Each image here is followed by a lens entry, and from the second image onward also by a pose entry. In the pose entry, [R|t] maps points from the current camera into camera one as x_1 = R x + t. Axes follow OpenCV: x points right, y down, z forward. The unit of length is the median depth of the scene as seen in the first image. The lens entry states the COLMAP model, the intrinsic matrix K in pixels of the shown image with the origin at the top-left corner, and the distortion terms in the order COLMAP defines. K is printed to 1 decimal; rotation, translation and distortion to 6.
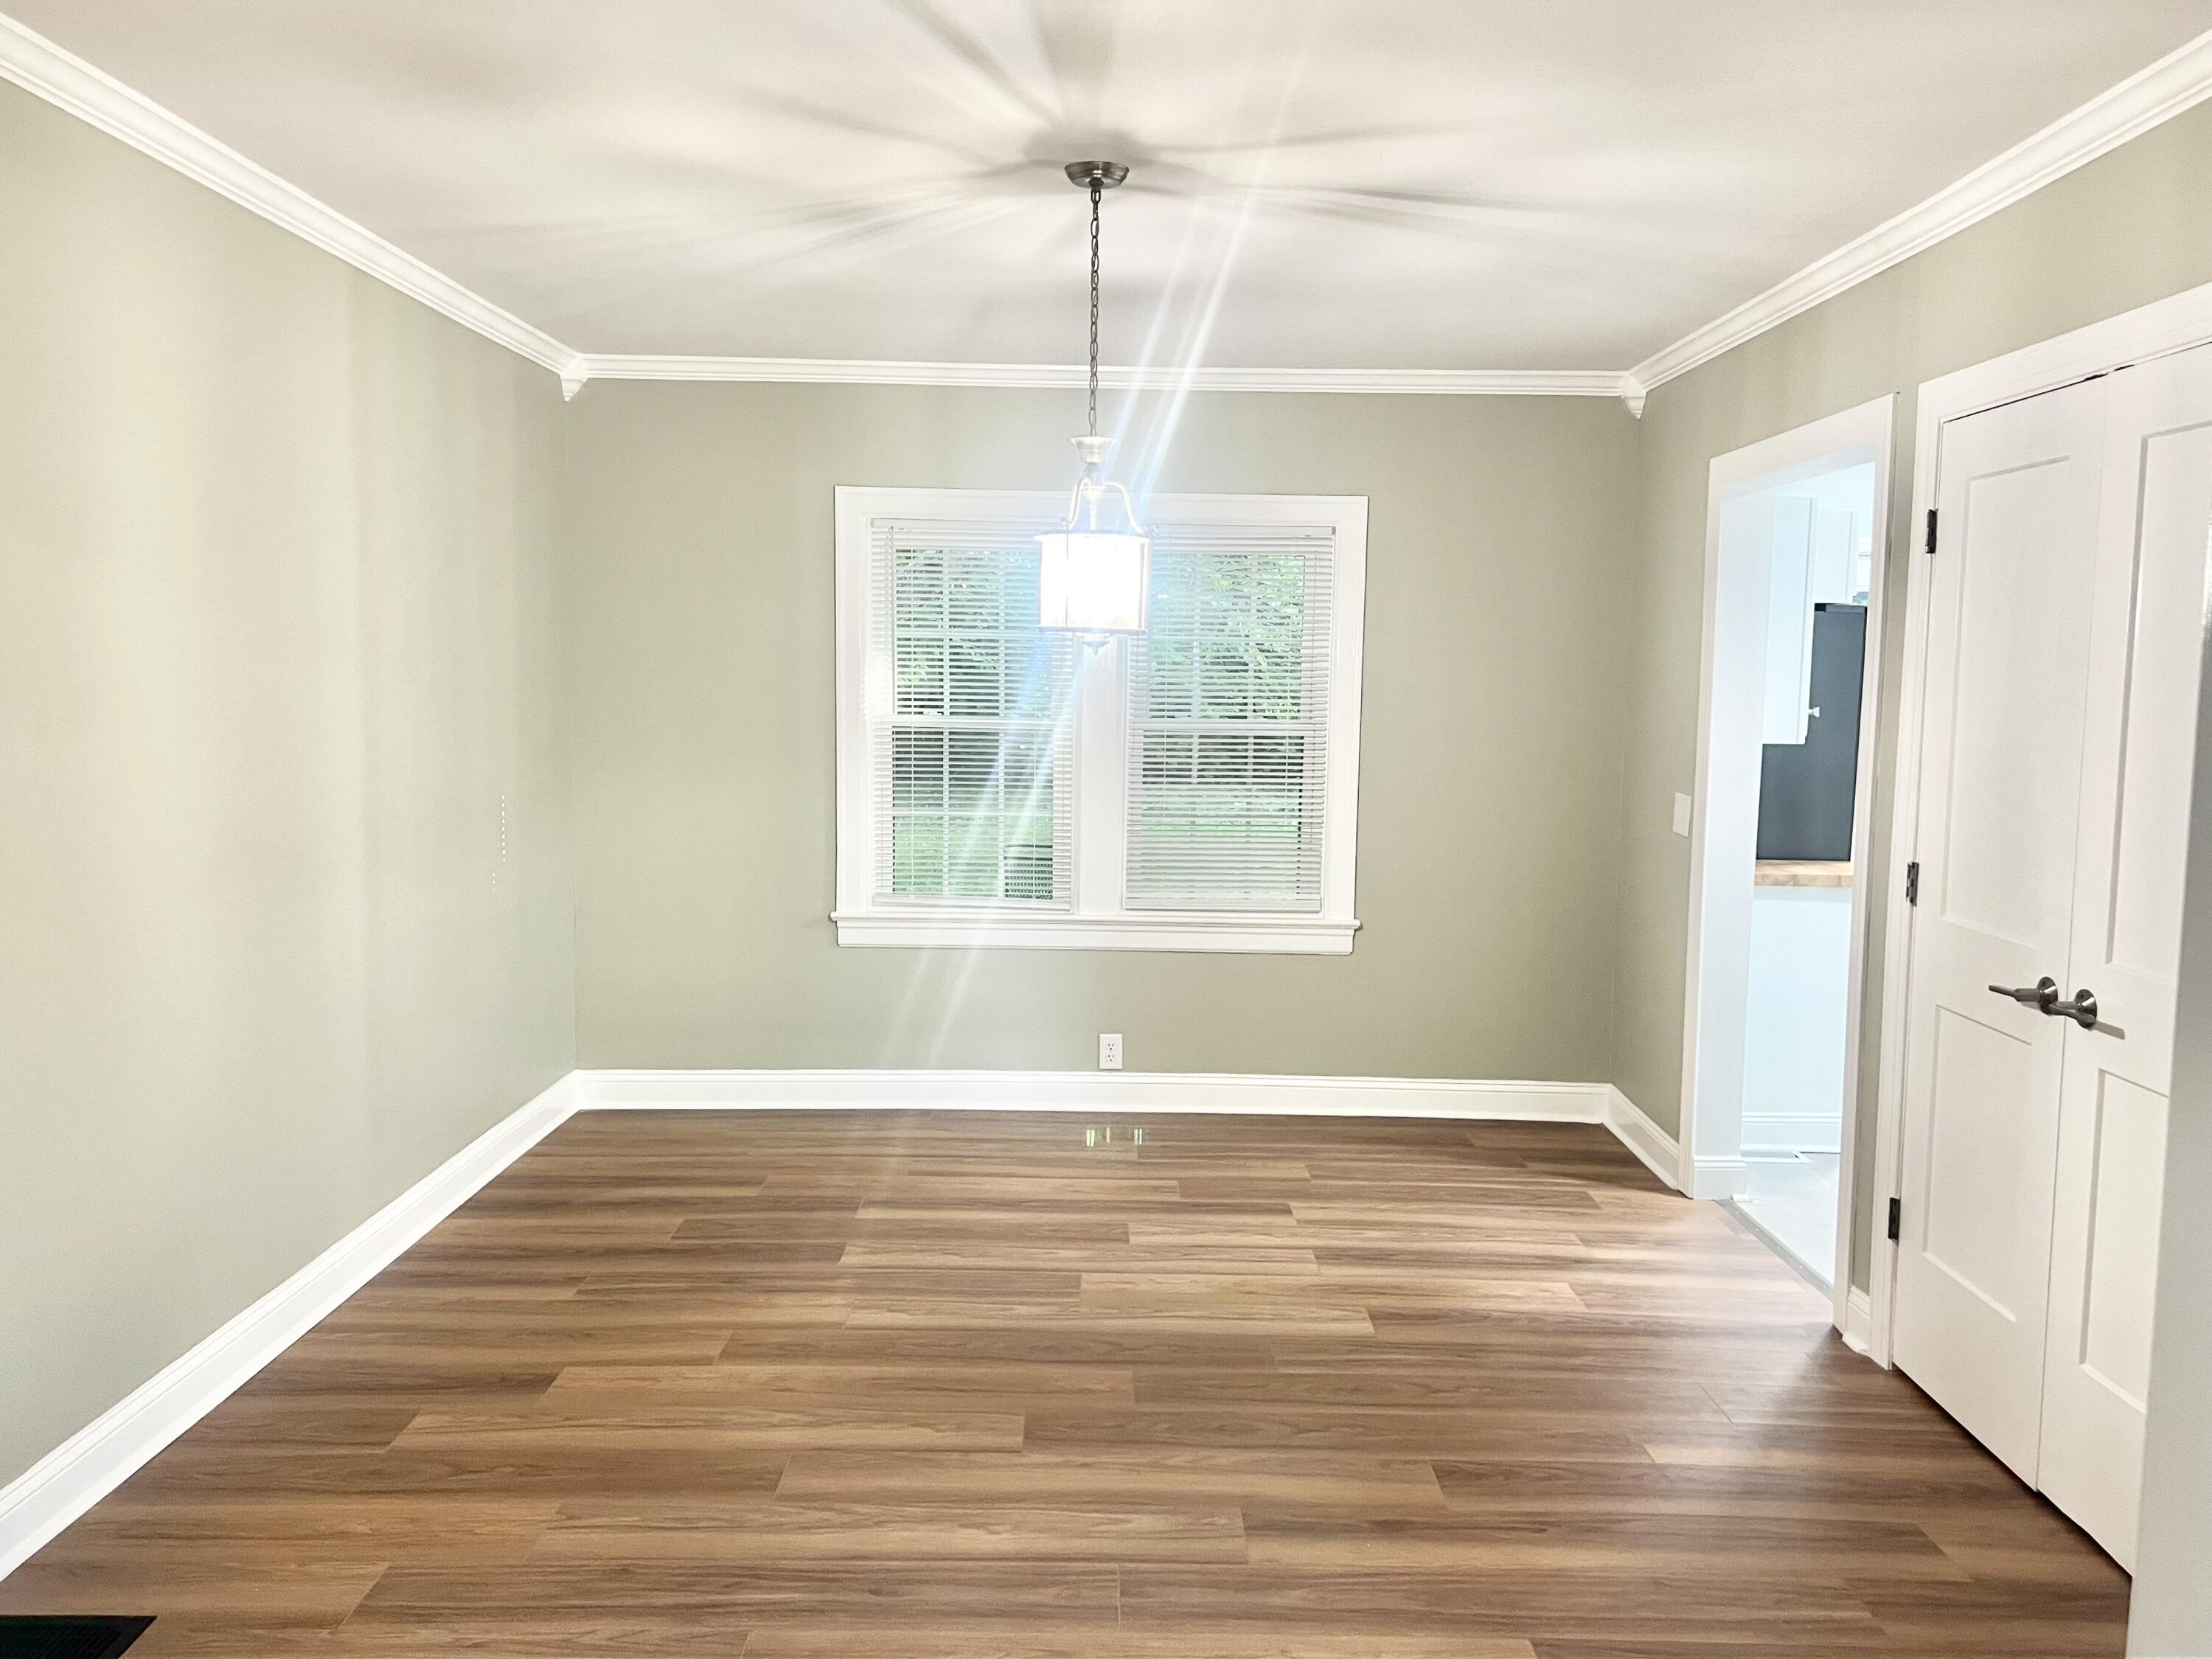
lens RADIAL K [[1724.1, 0, 1101.9], [0, 1724.1, 837.4], [0, 0, 1]] dist [0.064438, -0.056980]
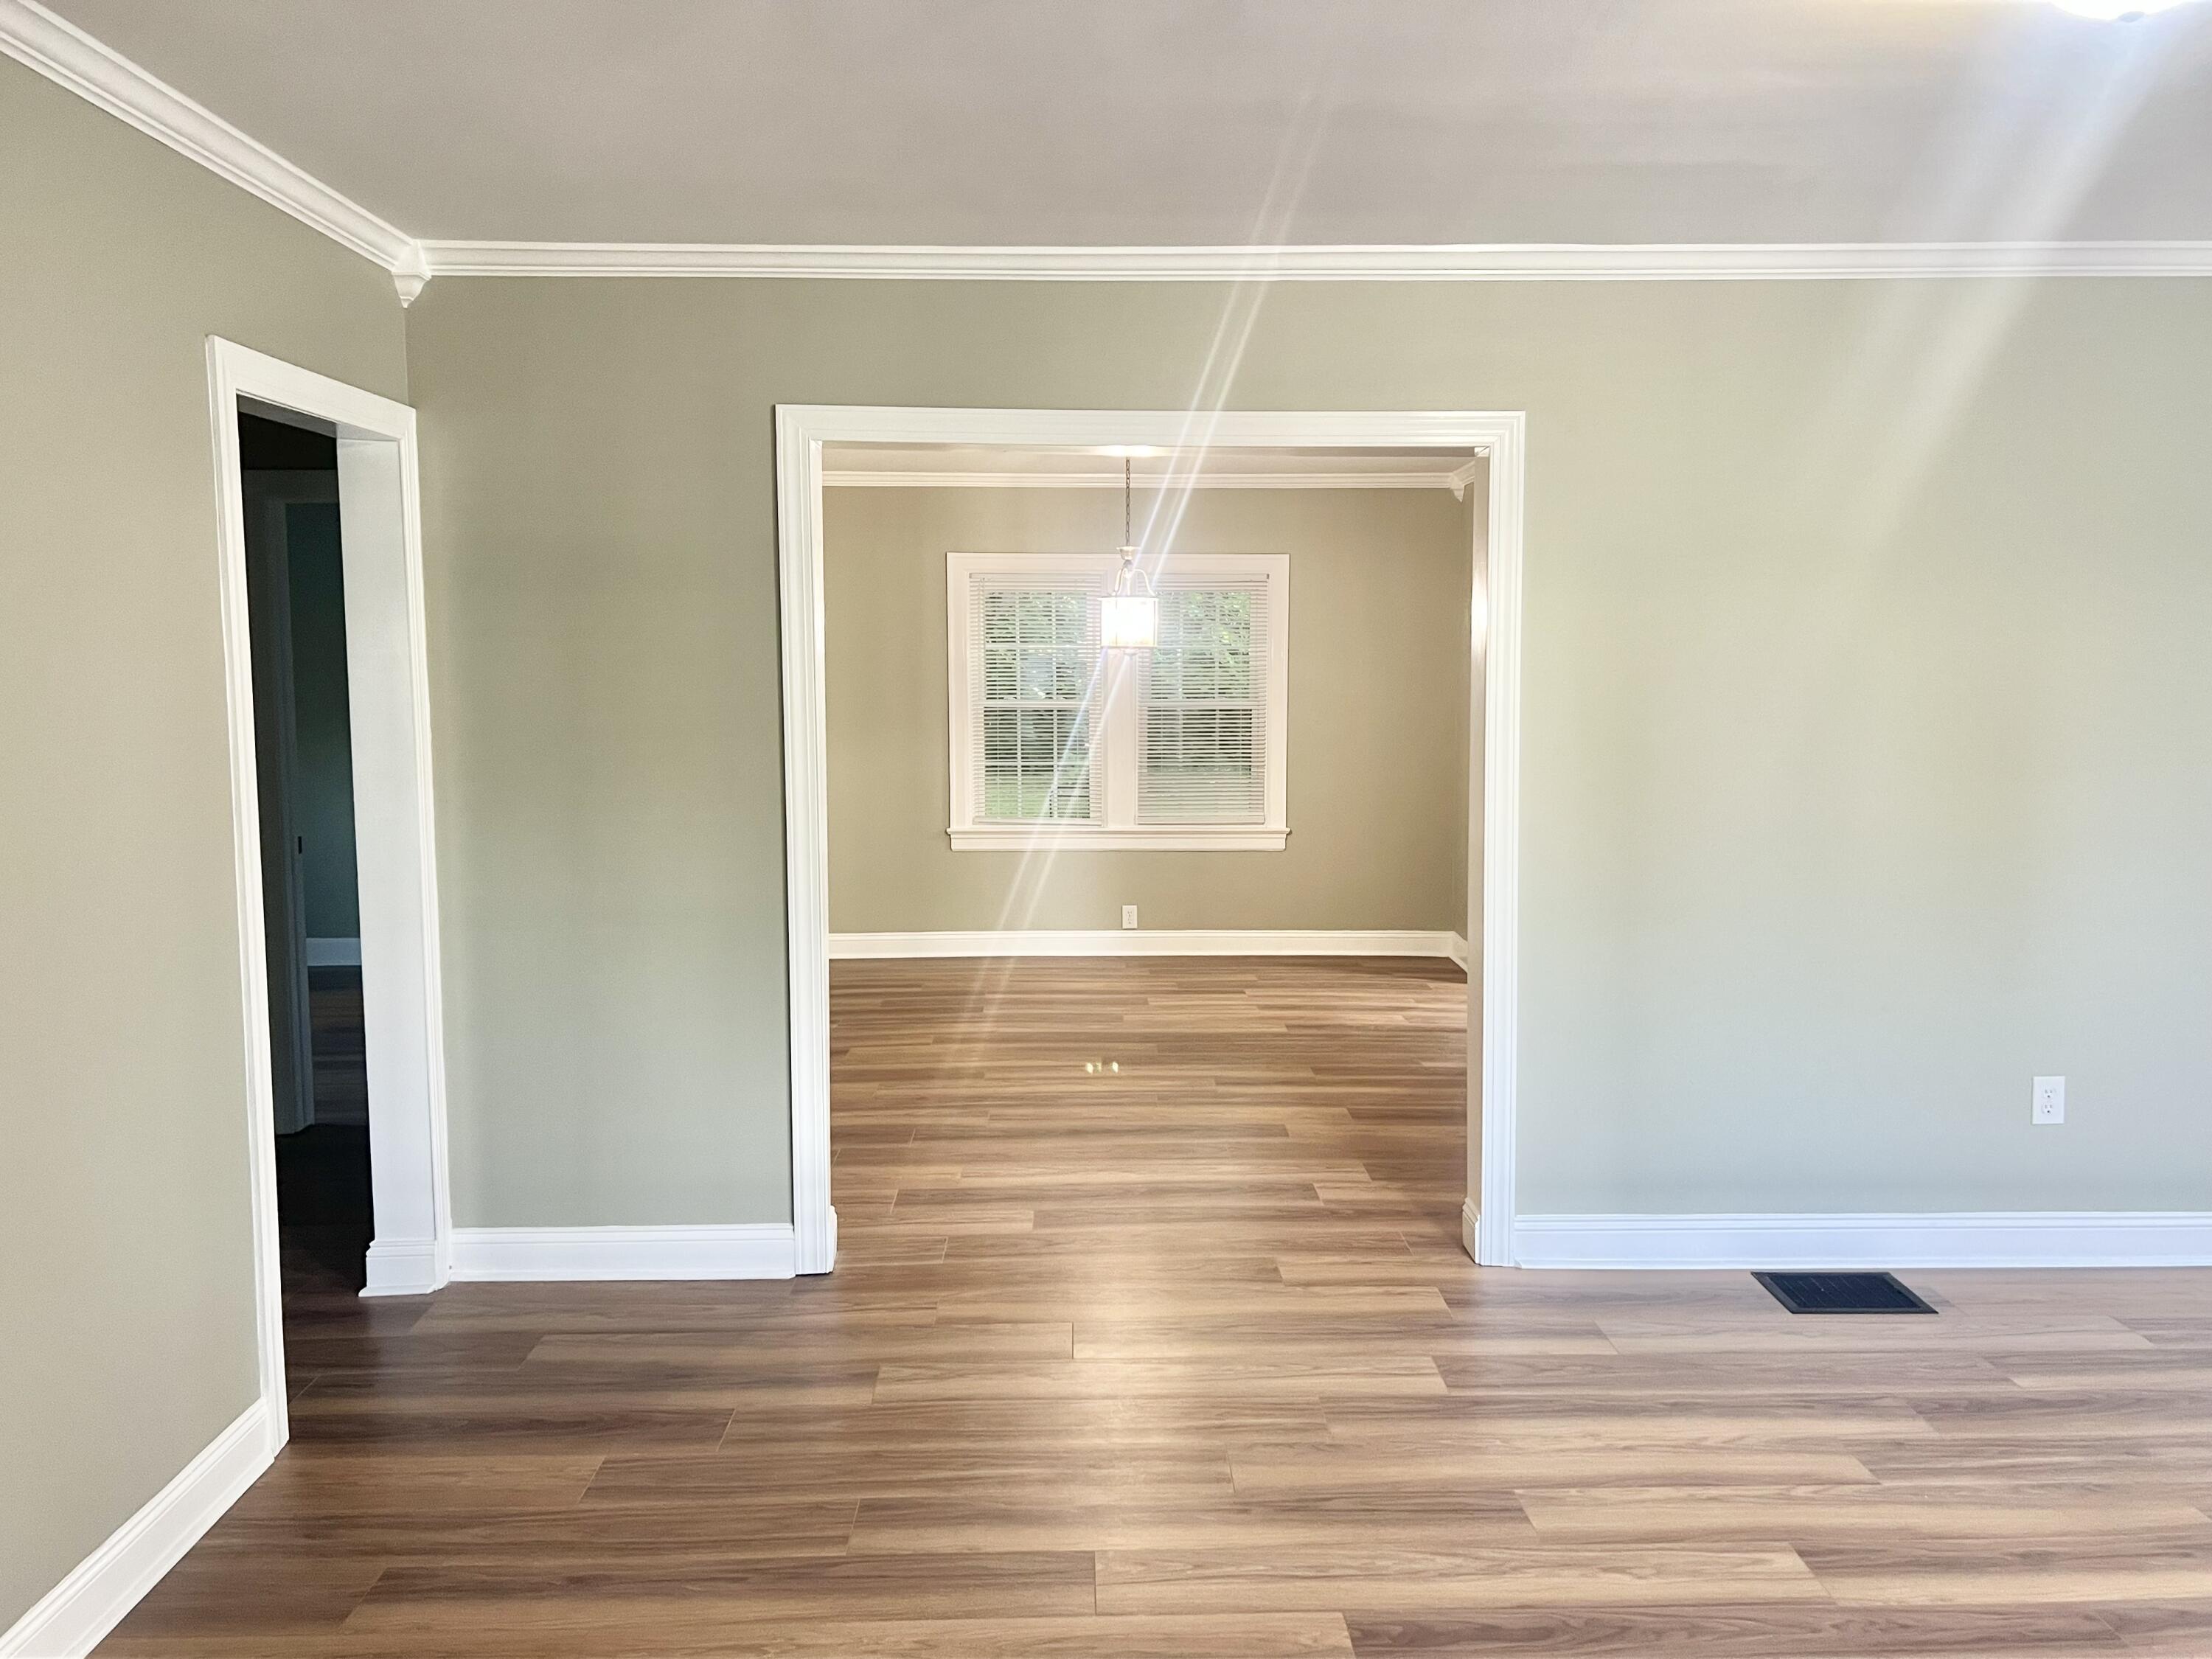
lens RADIAL K [[1724.1, 0, 1113.4], [0, 1724.1, 824.7], [0, 0, 1]] dist [0.064438, -0.056980]
pose [[0.999654, -0.017485, 0.019661, -0.038810], [0.017618, 0.999823, -0.006570, 0.052830], [-0.019542, 0.006914, 0.999785, -0.543153]]
